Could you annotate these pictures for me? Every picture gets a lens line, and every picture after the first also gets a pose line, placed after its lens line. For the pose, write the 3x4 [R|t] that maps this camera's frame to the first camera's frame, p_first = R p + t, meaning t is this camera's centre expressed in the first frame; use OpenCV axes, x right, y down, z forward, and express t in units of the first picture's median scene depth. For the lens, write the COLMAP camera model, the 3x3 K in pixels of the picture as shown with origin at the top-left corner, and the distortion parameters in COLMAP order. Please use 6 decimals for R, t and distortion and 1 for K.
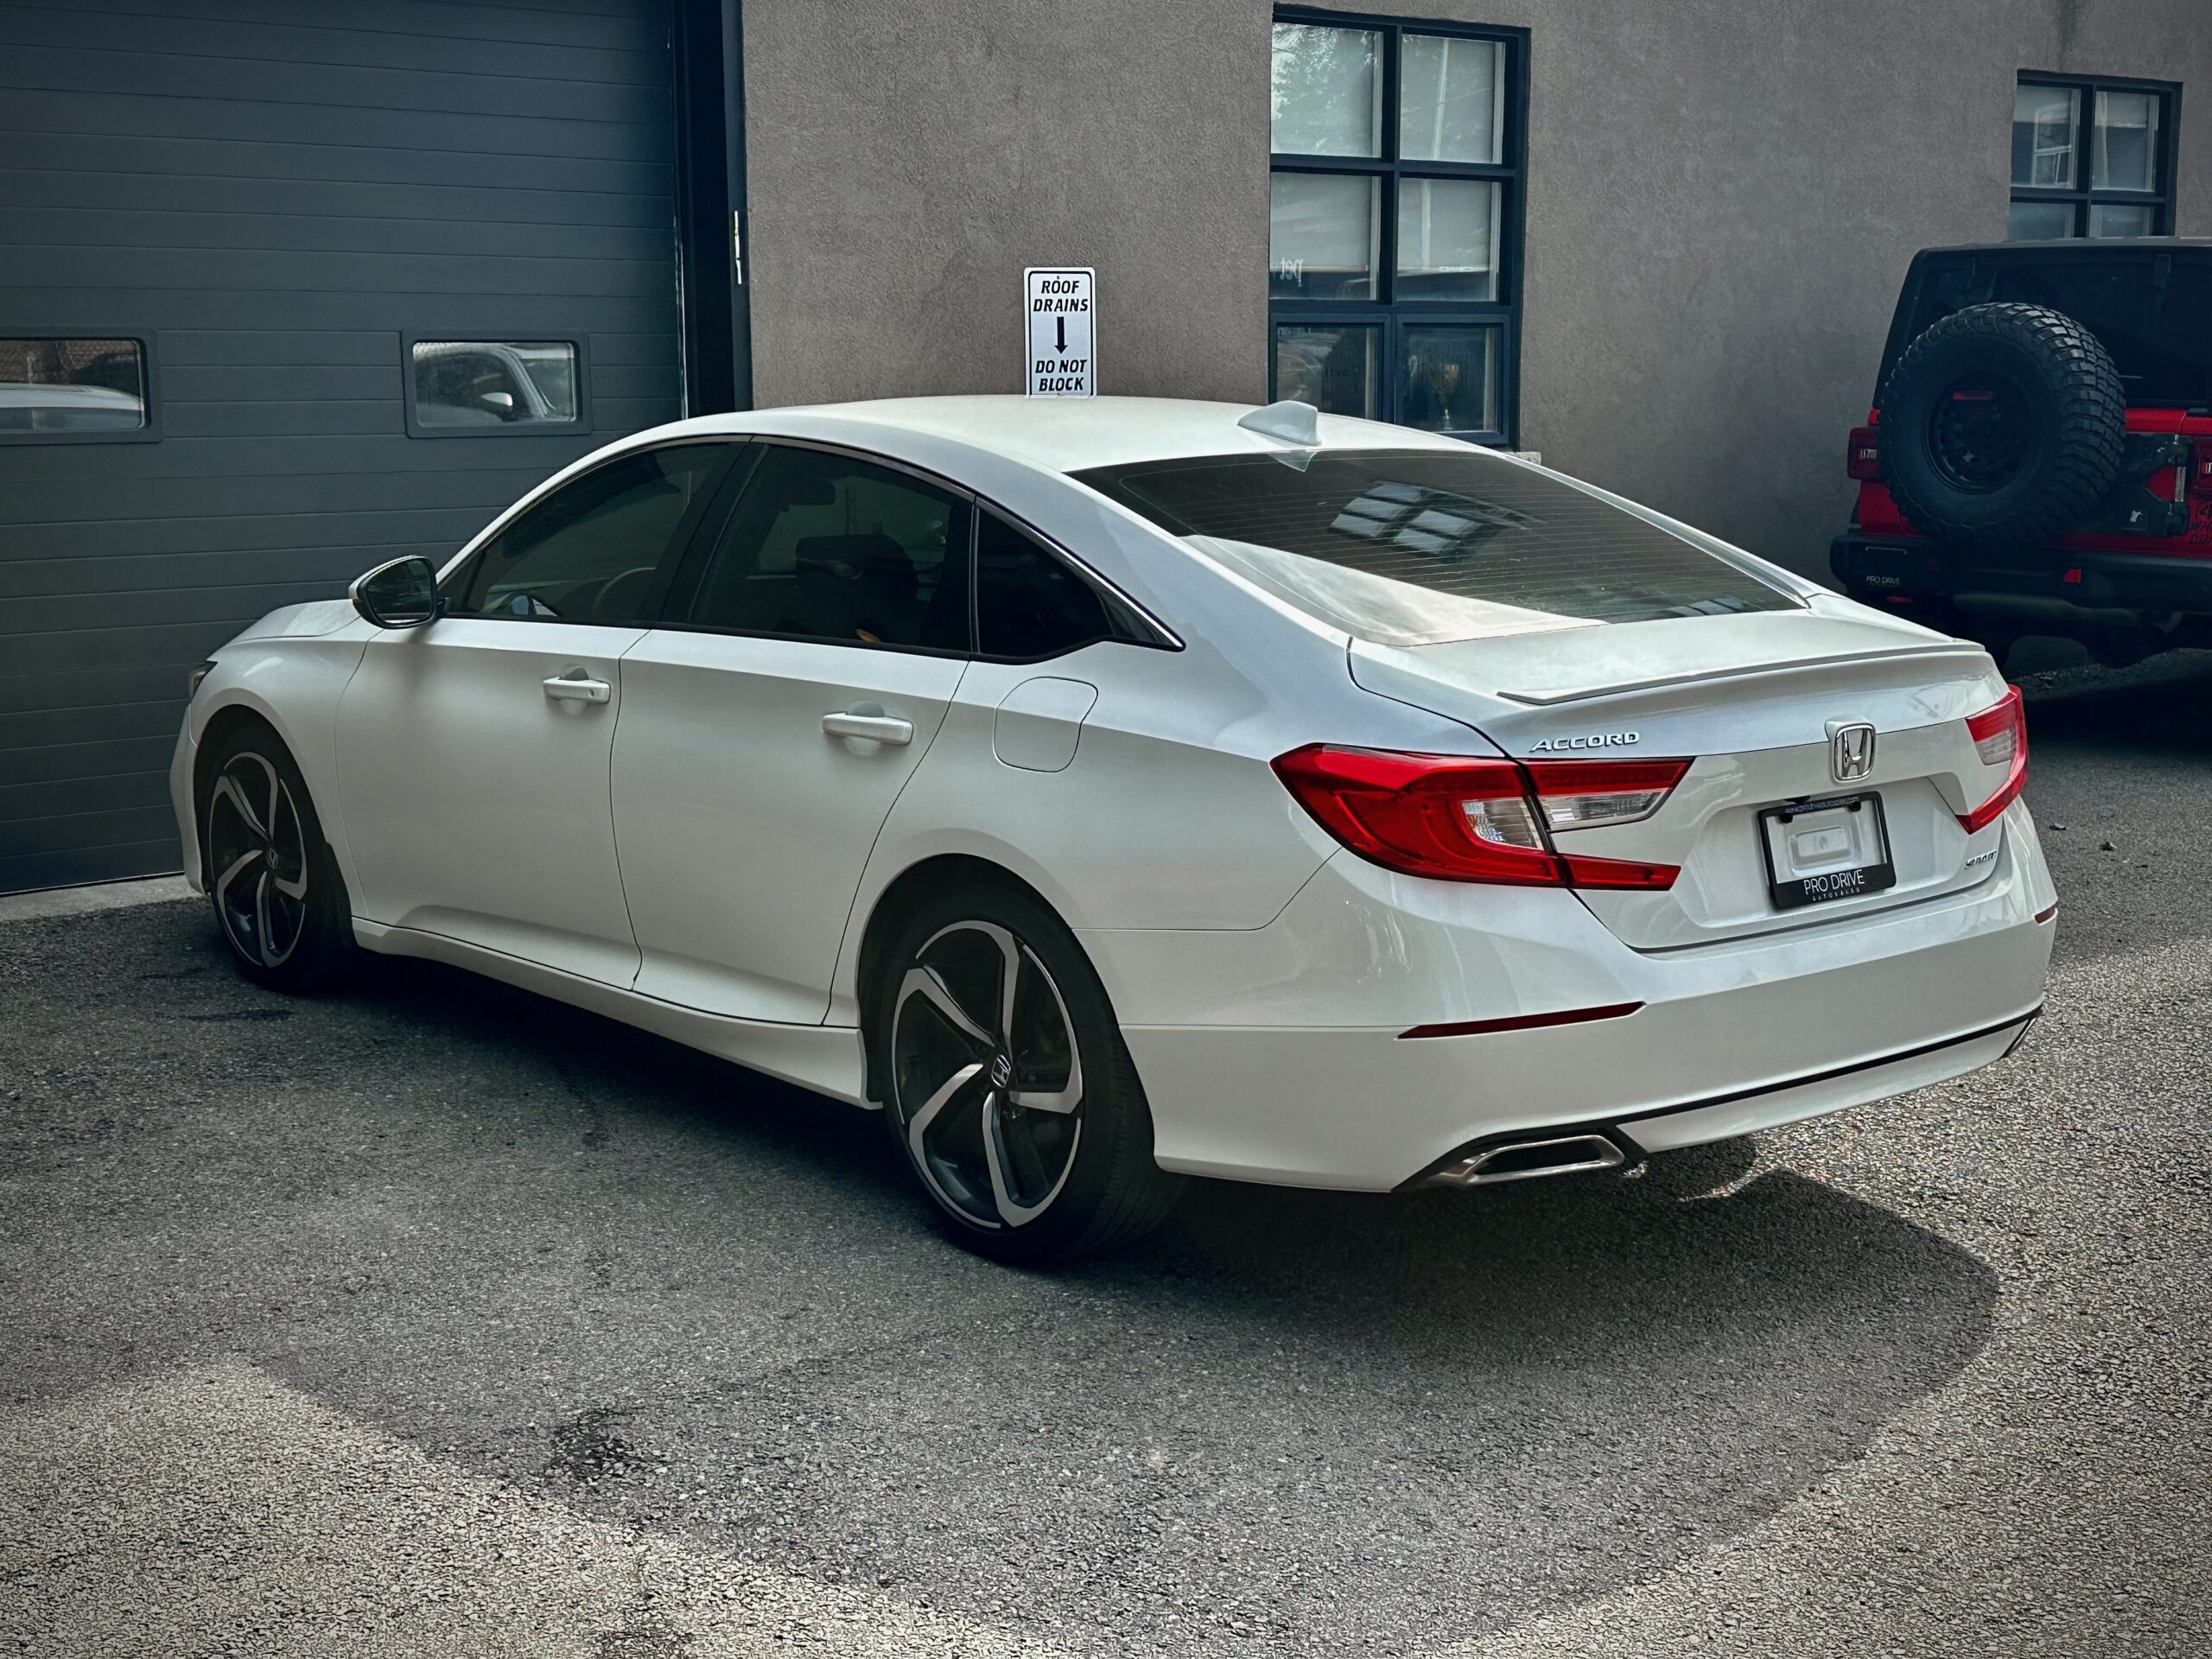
lens RADIAL K [[2909.2, 0, 1106.0], [0, 2909.2, 829.5], [0, 0, 1]] dist [0.150469, 0.009224]
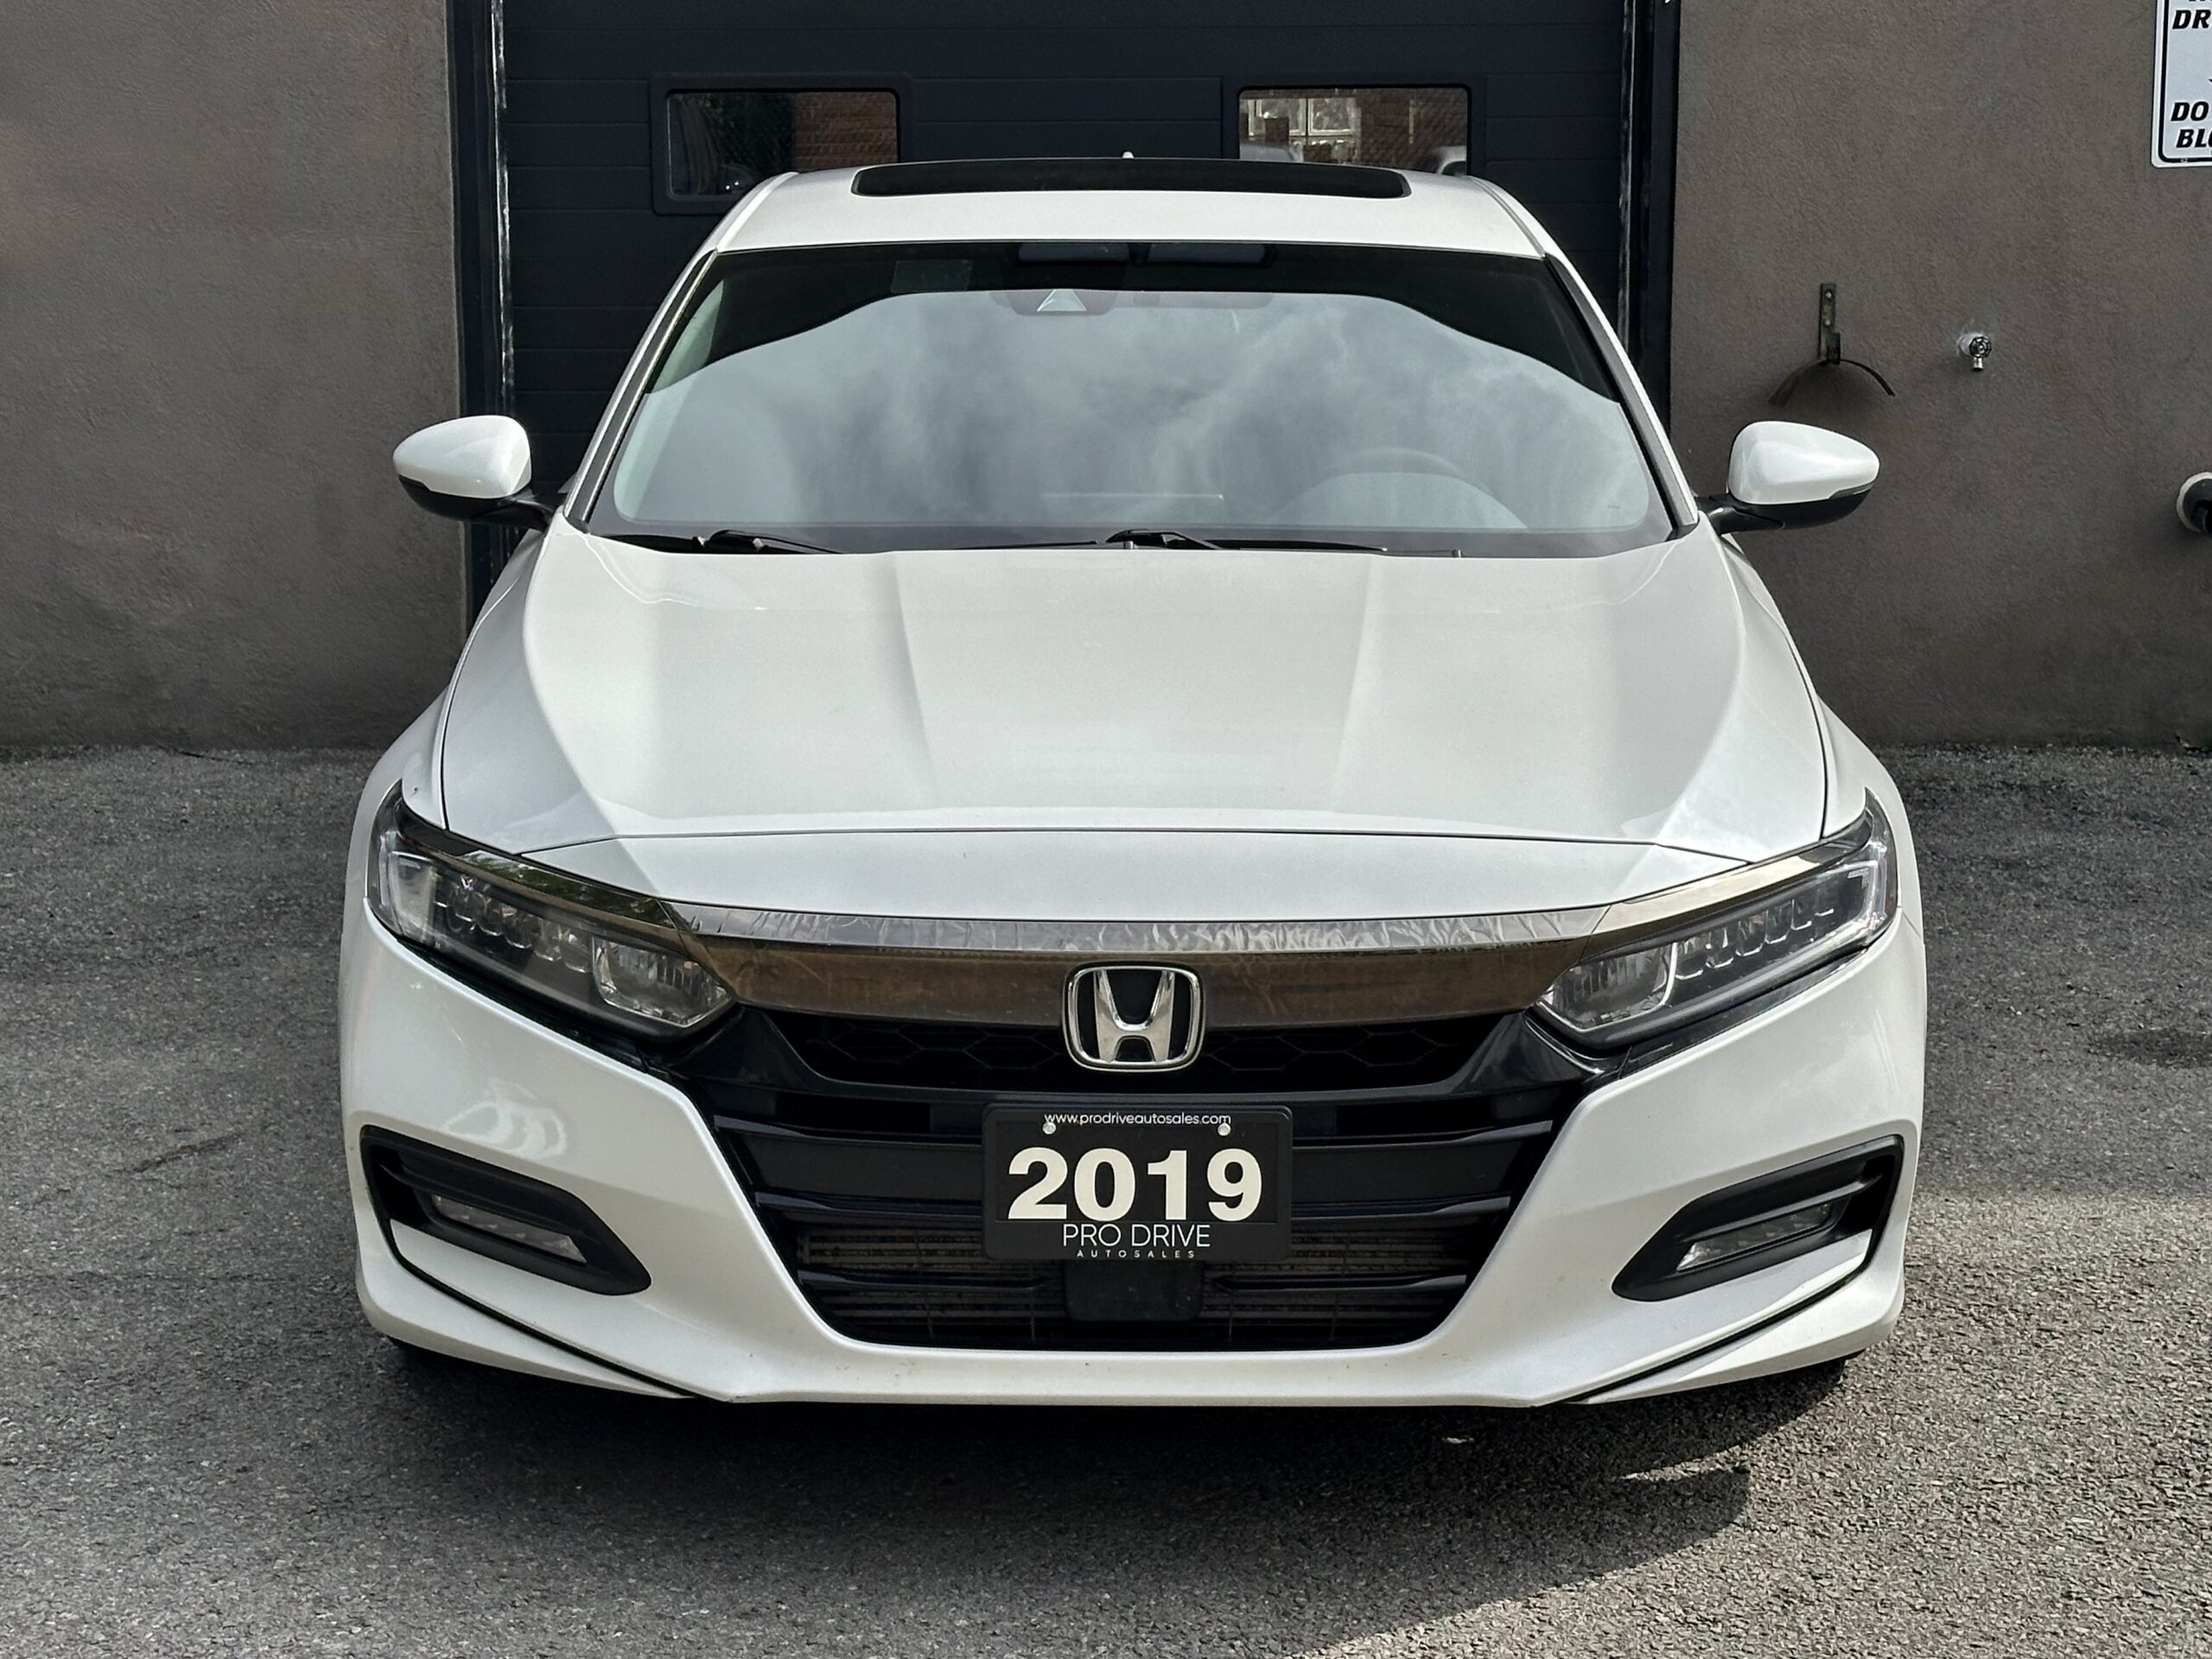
lens RADIAL K [[4111.6, 0, 1088.1], [0, 4111.6, 831.2], [0, 0, 1]] dist [0.145728, -0.045351]
pose [[0.777027, 0.111127, -0.619581, 0.412034], [-0.100799, 0.993558, 0.051789, -0.019688], [0.621345, 0.022212, 0.783222, 0.103862]]
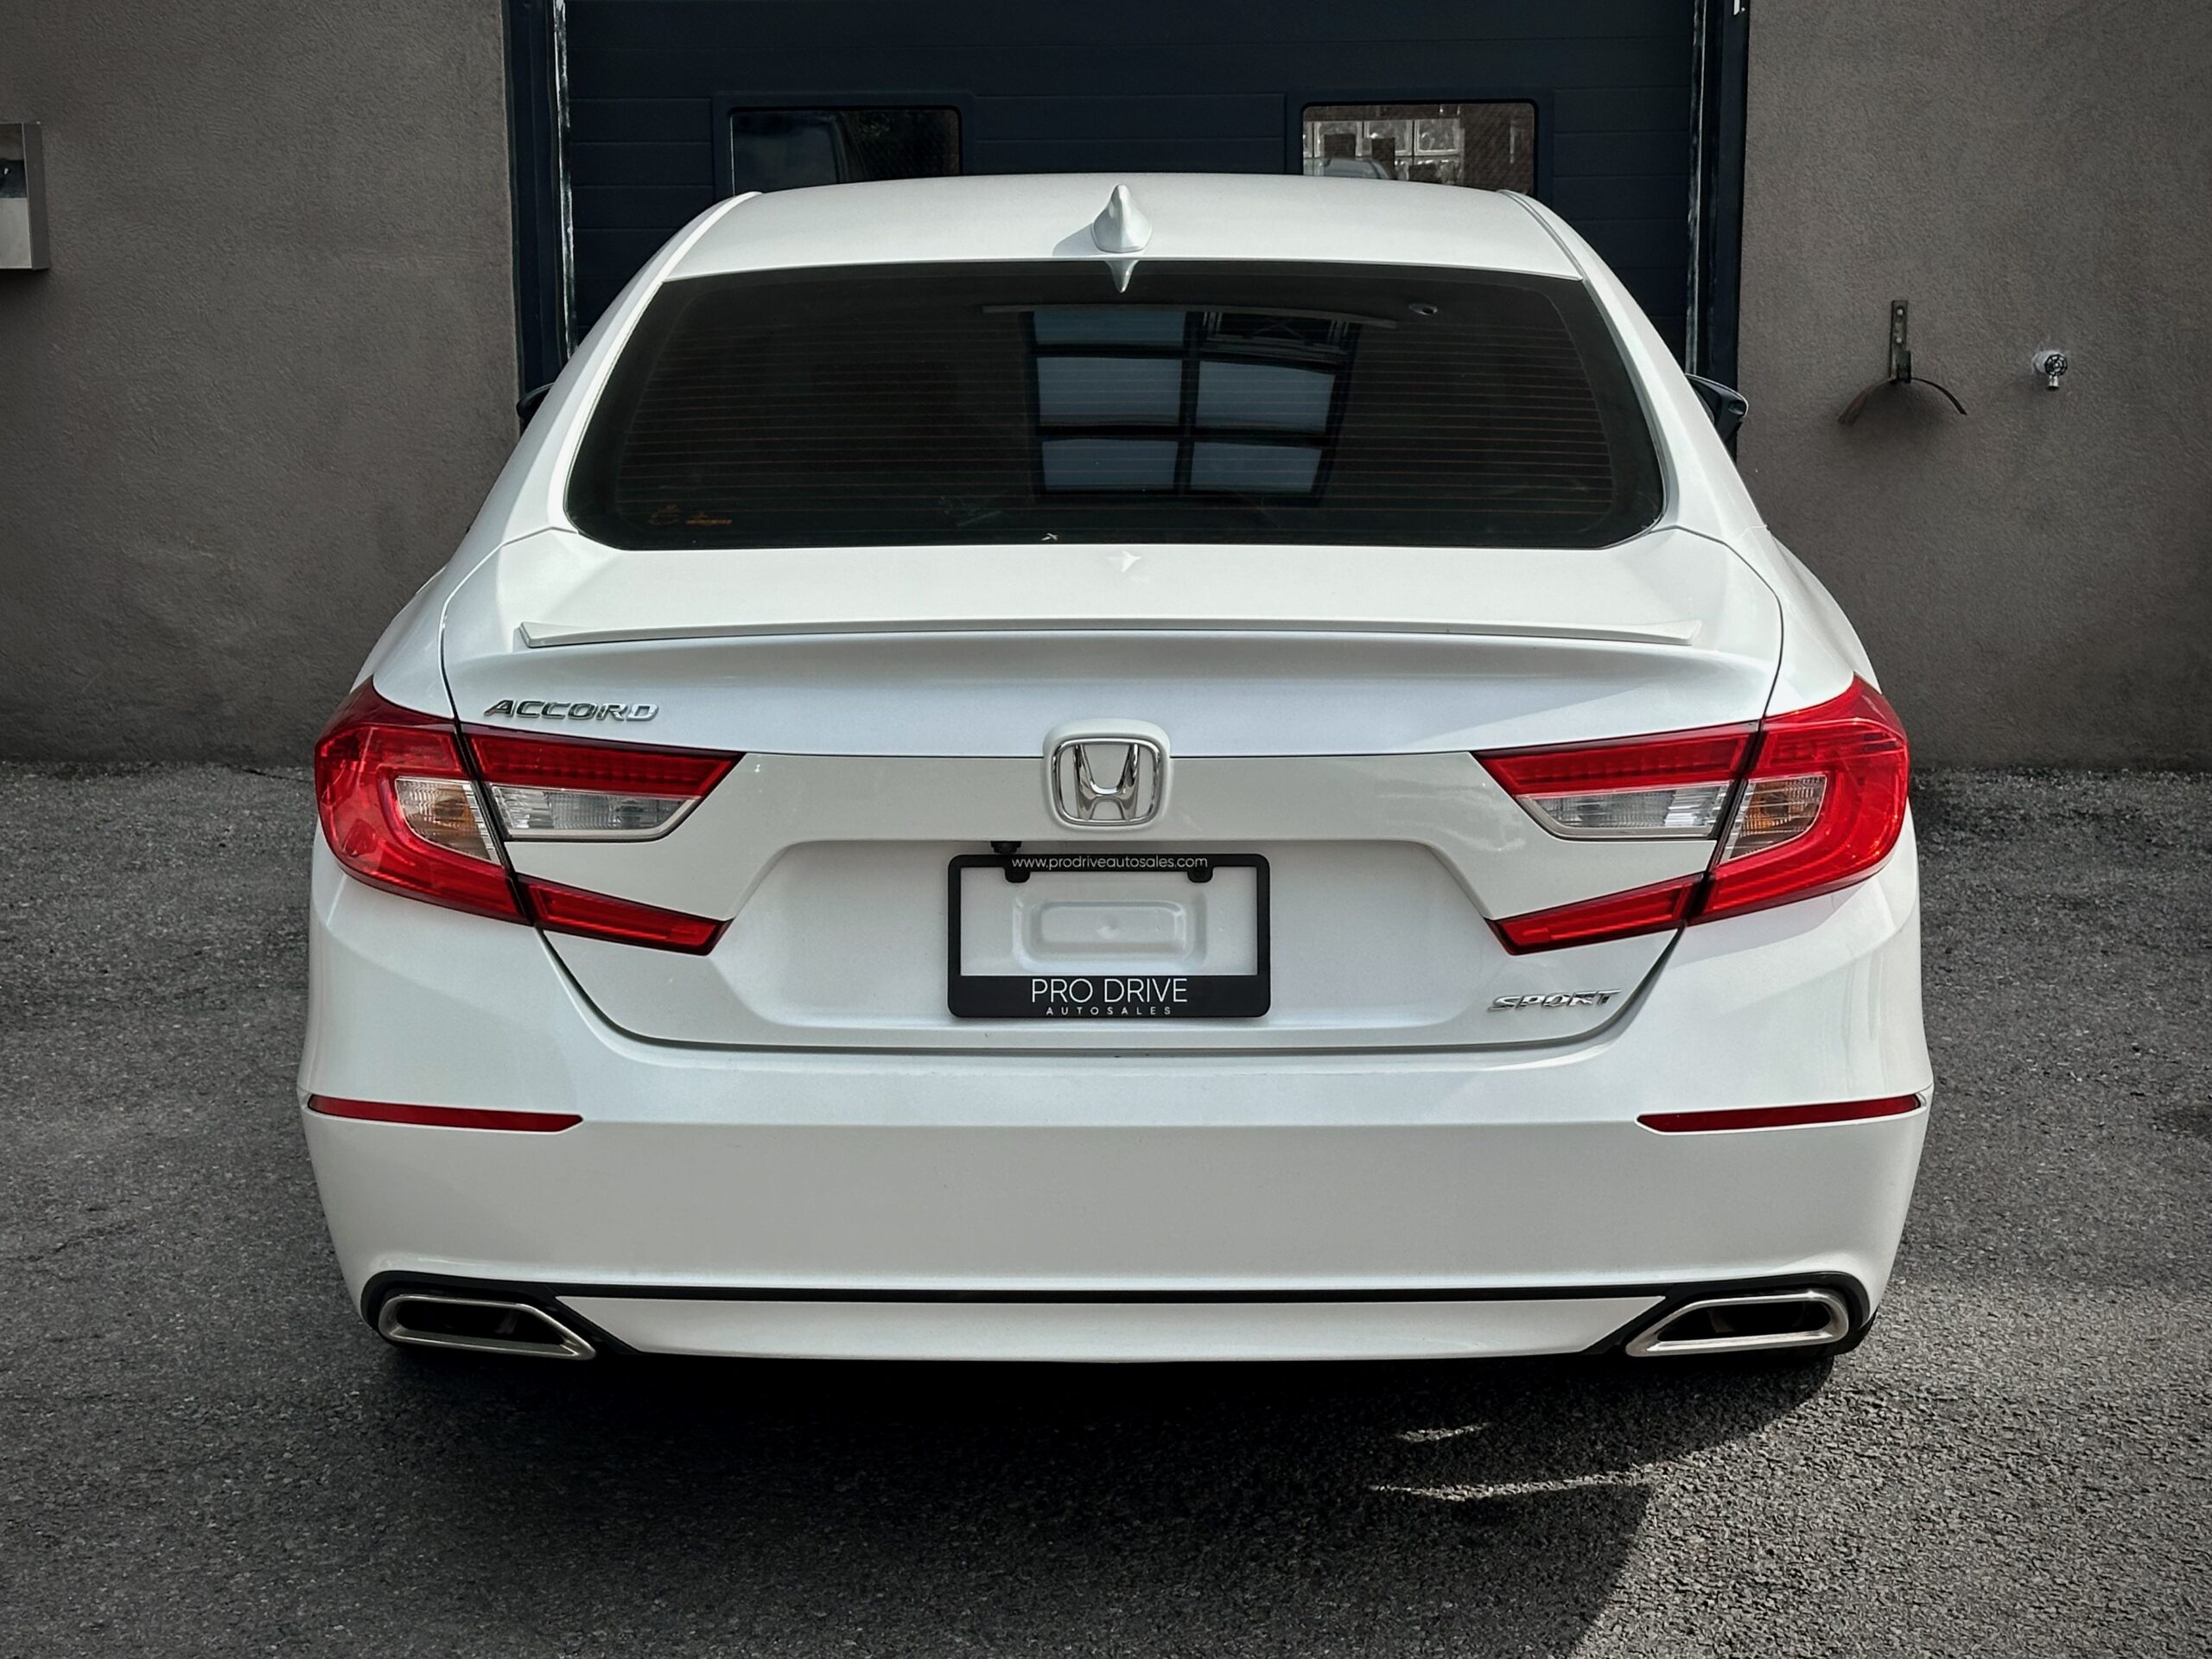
lens RADIAL K [[3689.7, 0, 1106.0], [0, 3689.7, 829.5], [0, 0, 1]] dist [0.169906, -0.248987]
pose [[0.748332, 0.121947, -0.652018, 0.367023], [-0.103052, 0.992394, 0.067332, -0.033019], [0.655270, 0.016805, 0.755208, 0.207314]]
